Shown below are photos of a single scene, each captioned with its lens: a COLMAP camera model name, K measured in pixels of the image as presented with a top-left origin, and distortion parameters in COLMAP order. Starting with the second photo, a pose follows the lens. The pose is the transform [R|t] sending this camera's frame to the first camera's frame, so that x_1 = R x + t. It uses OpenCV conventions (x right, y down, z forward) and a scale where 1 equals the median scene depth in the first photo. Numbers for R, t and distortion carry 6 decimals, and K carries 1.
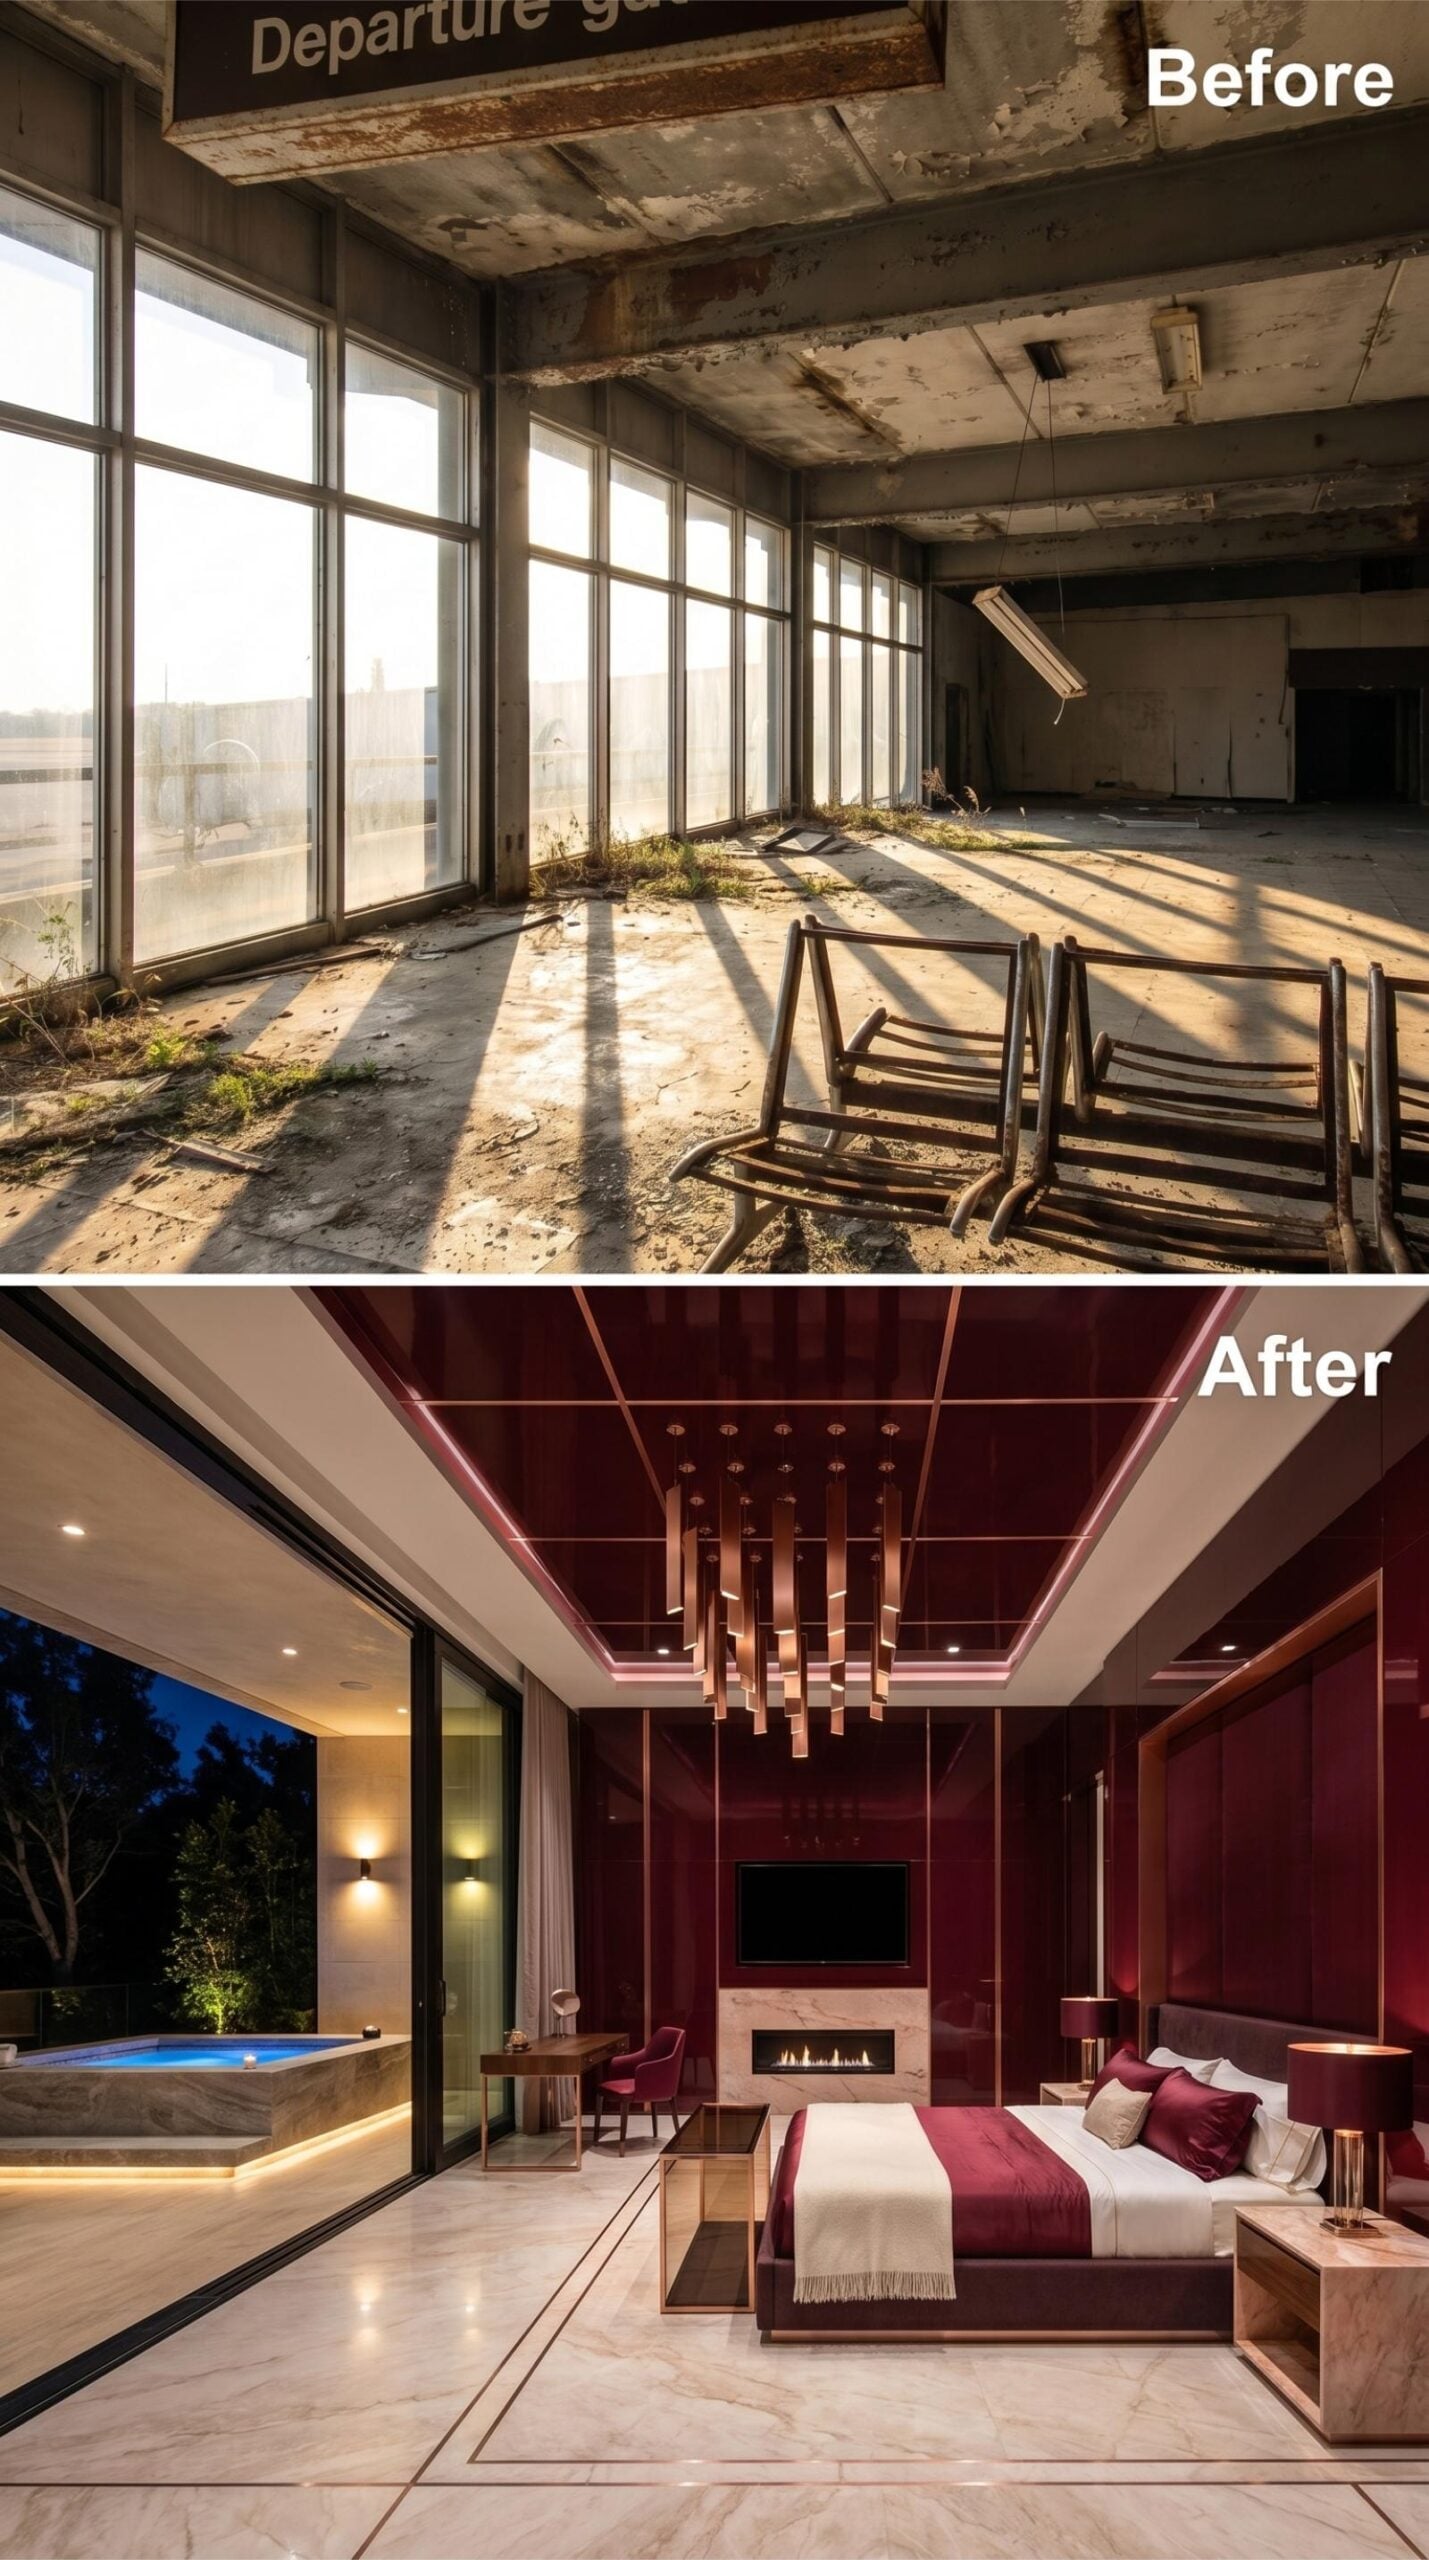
lens RADIAL K [[1200.1, 0, 715.4], [0, 1200.1, 1280.2], [0, 0, 1]] dist [-0.000831, 0.000616]
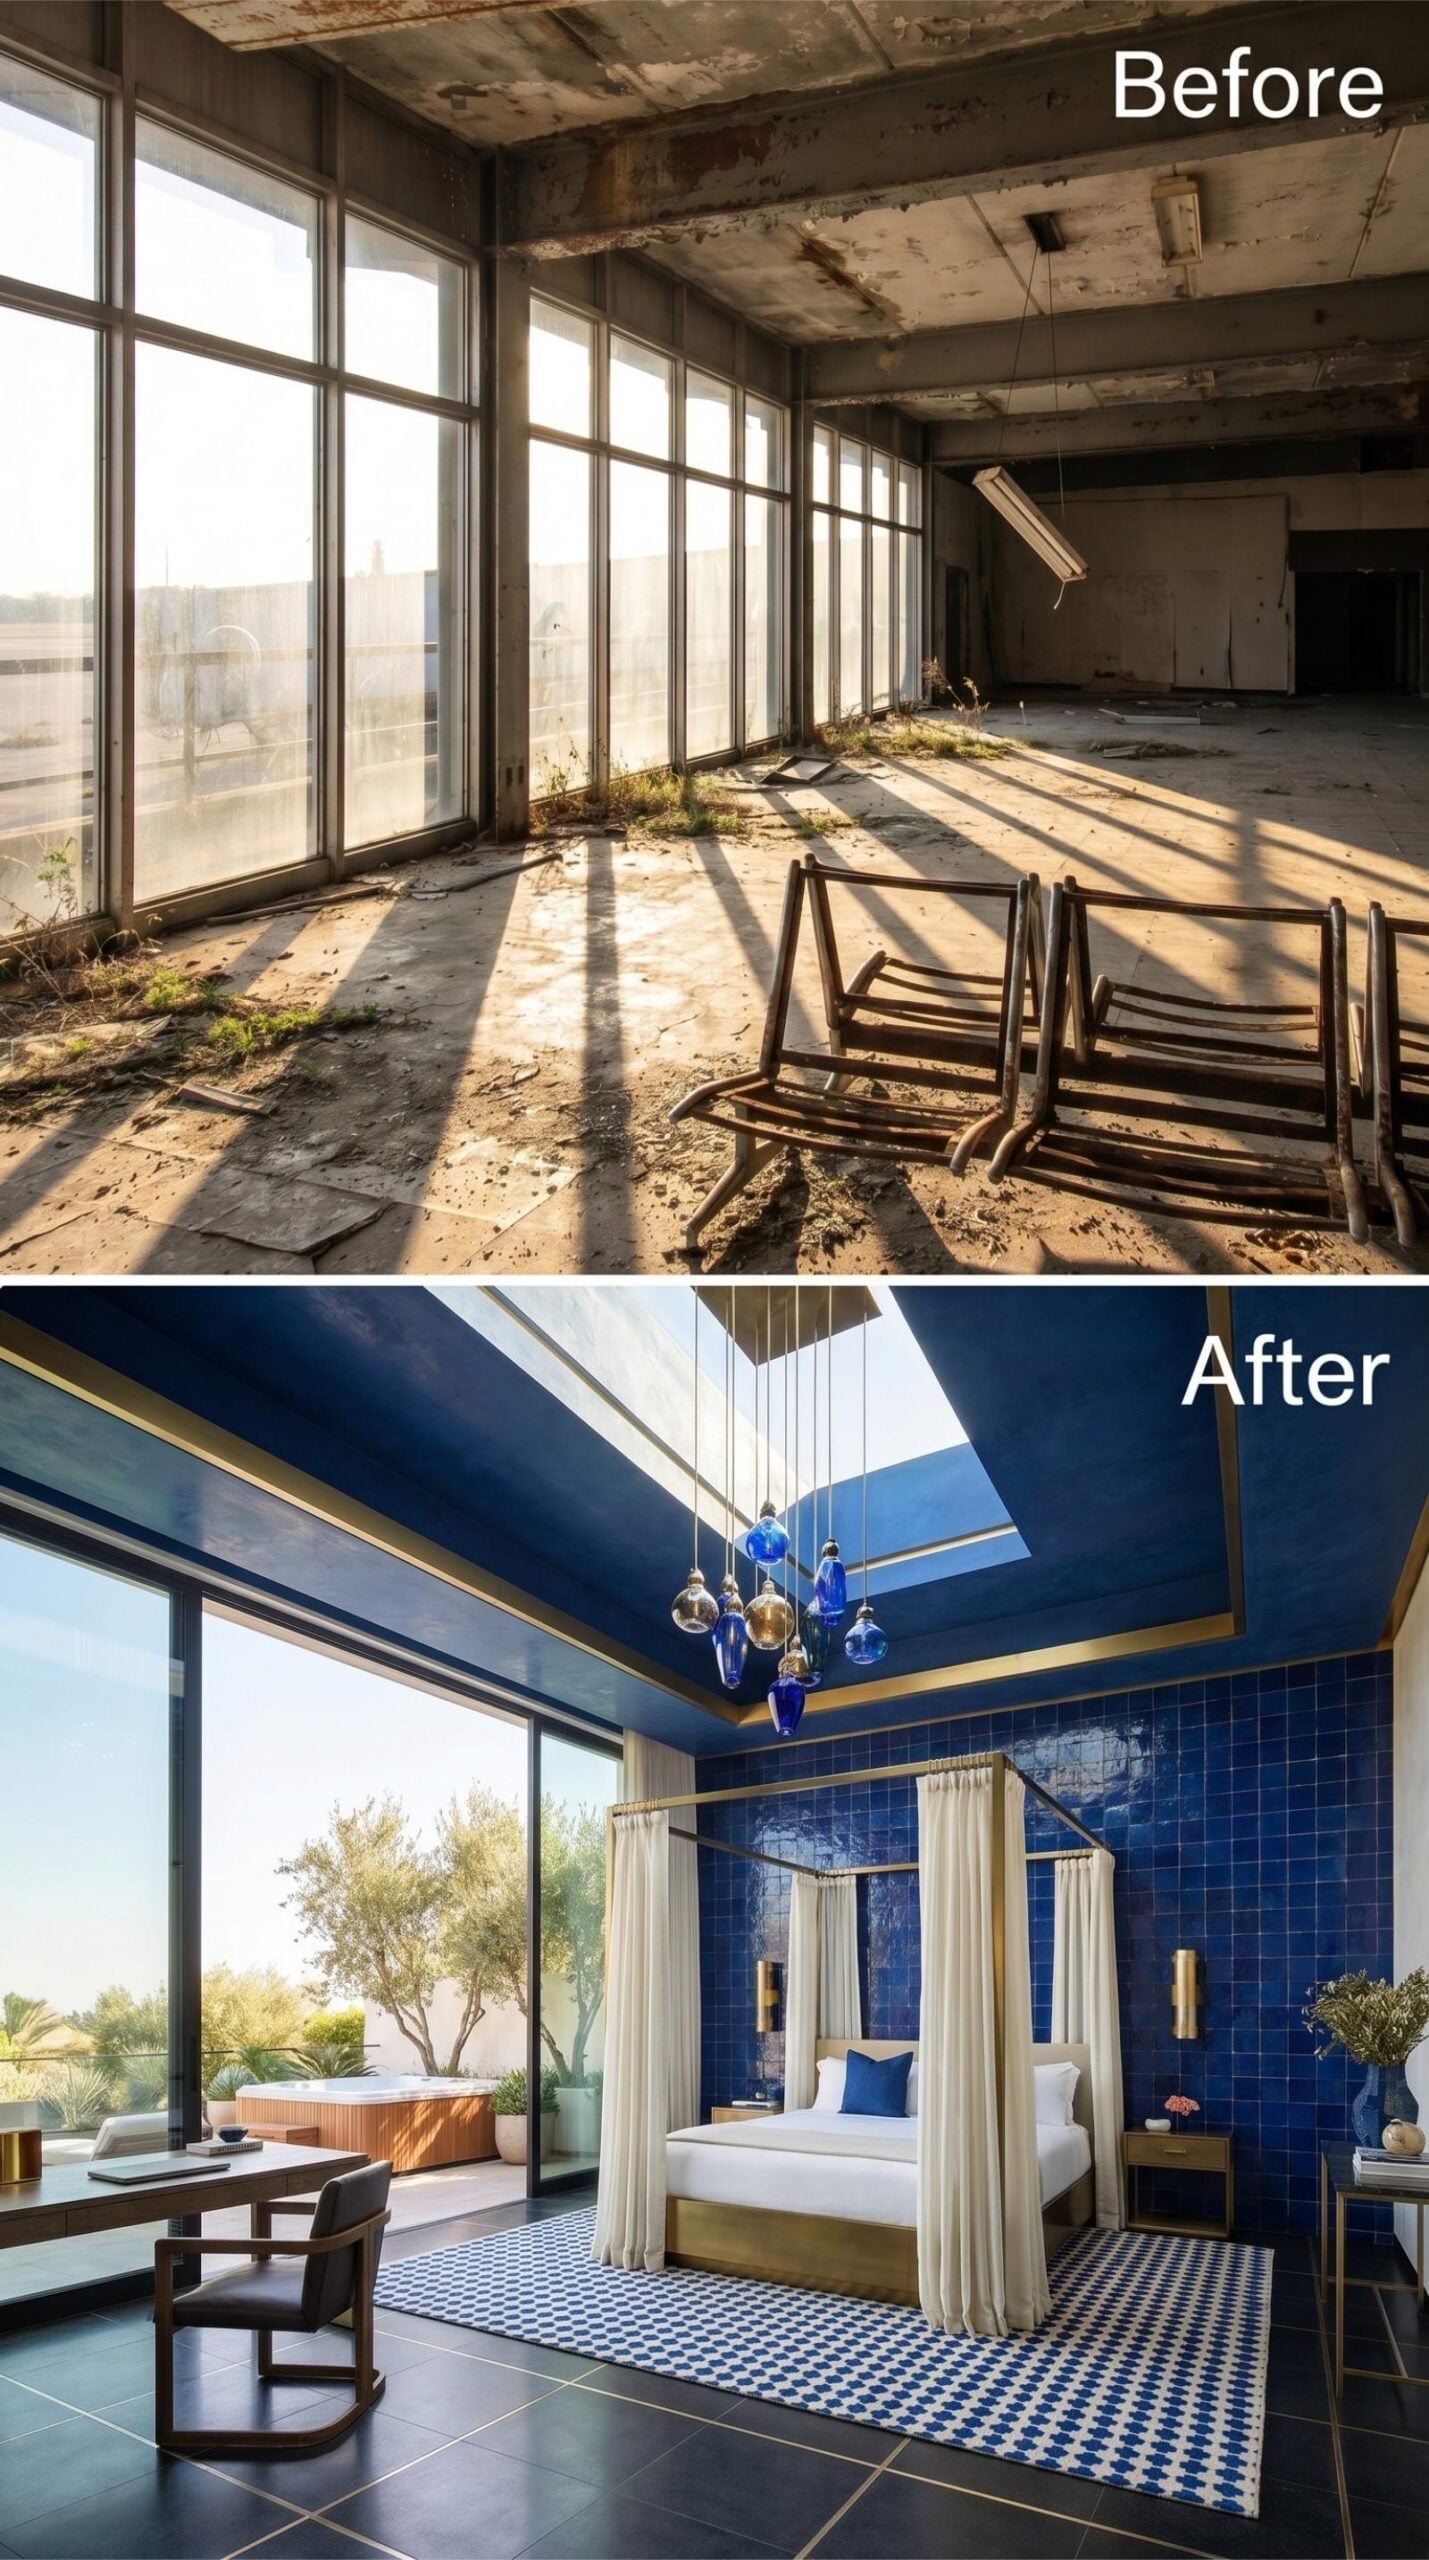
lens RADIAL K [[1198.6, 0, 714.6], [0, 1198.6, 1355.9], [0, 0, 1]] dist [-0.001059, -0.000242]
pose [[1.000000, 0.000163, -0.000668, 0.000099], [-0.000163, 1.000000, 0.000240, 0.112418], [0.000668, -0.000240, 1.000000, 0.001195]]
